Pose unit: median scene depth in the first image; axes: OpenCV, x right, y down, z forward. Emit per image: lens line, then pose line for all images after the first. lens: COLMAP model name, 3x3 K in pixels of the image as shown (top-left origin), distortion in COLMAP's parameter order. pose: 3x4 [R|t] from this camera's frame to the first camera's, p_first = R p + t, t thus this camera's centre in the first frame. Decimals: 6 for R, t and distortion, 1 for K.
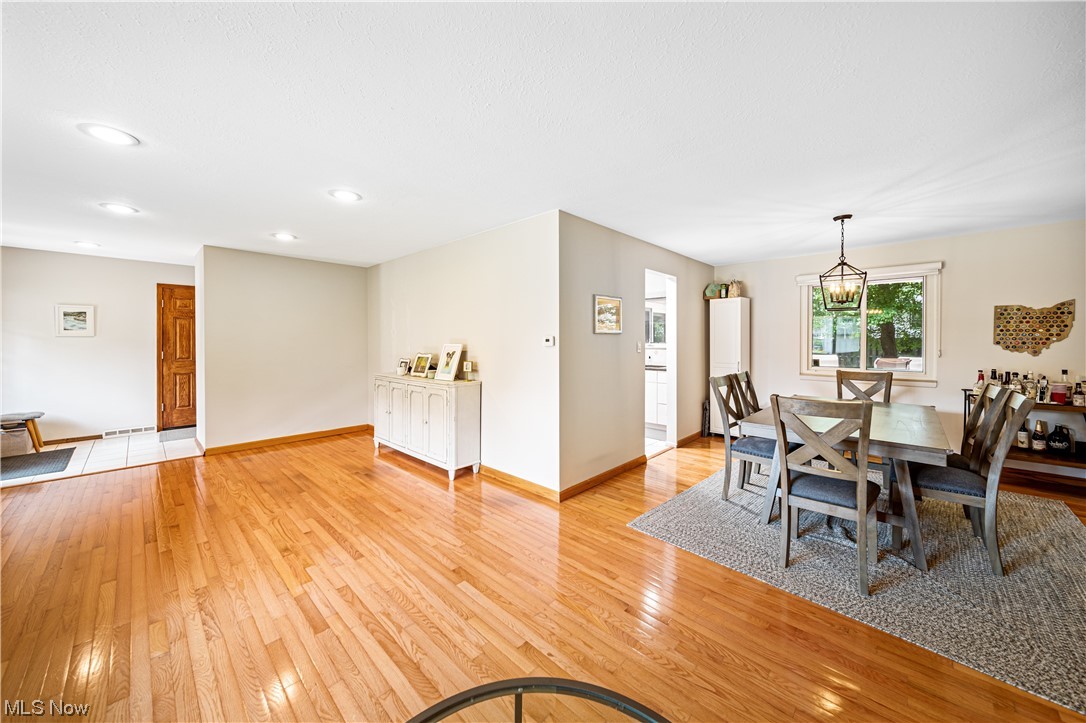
lens RADIAL K [[377.1, 0, 531.5], [0, 377.1, 345.9], [0, 0, 1]] dist [0.000774, -0.000049]
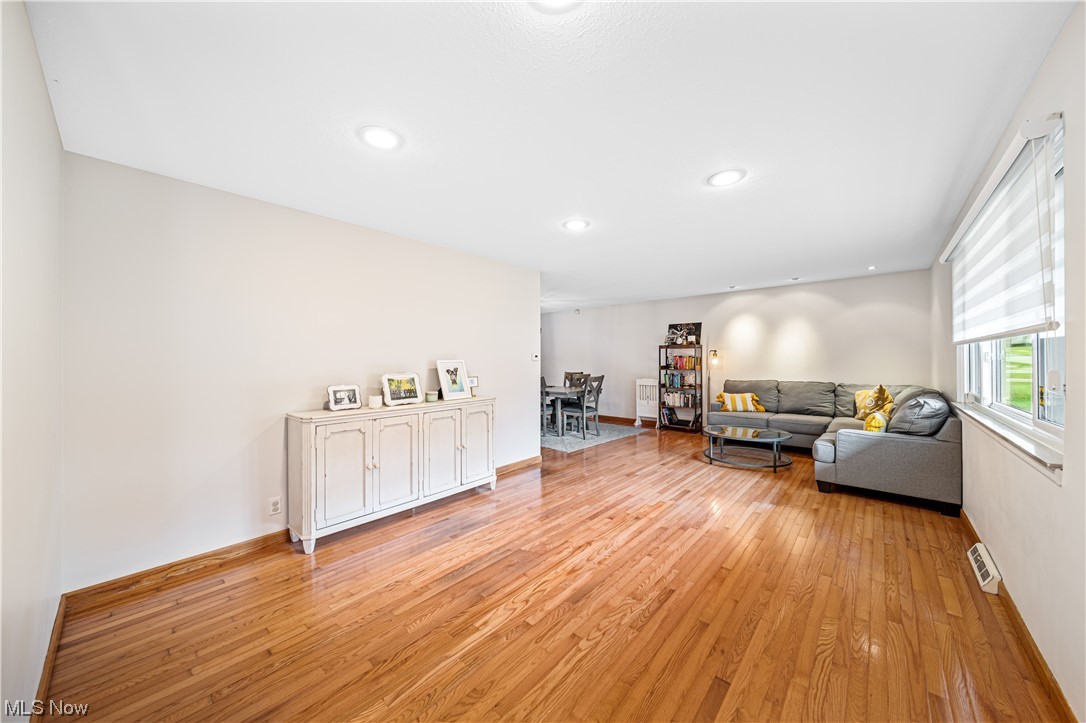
lens RADIAL K [[377.1, 0, 544.7], [0, 377.1, 358.7], [0, 0, 1]] dist [0.000774, -0.000049]
pose [[-0.033899, -0.000428, 0.999425, -1.905728], [0.018970, 0.999819, 0.001072, -0.008168], [-0.999245, 0.018995, -0.033884, 1.337223]]
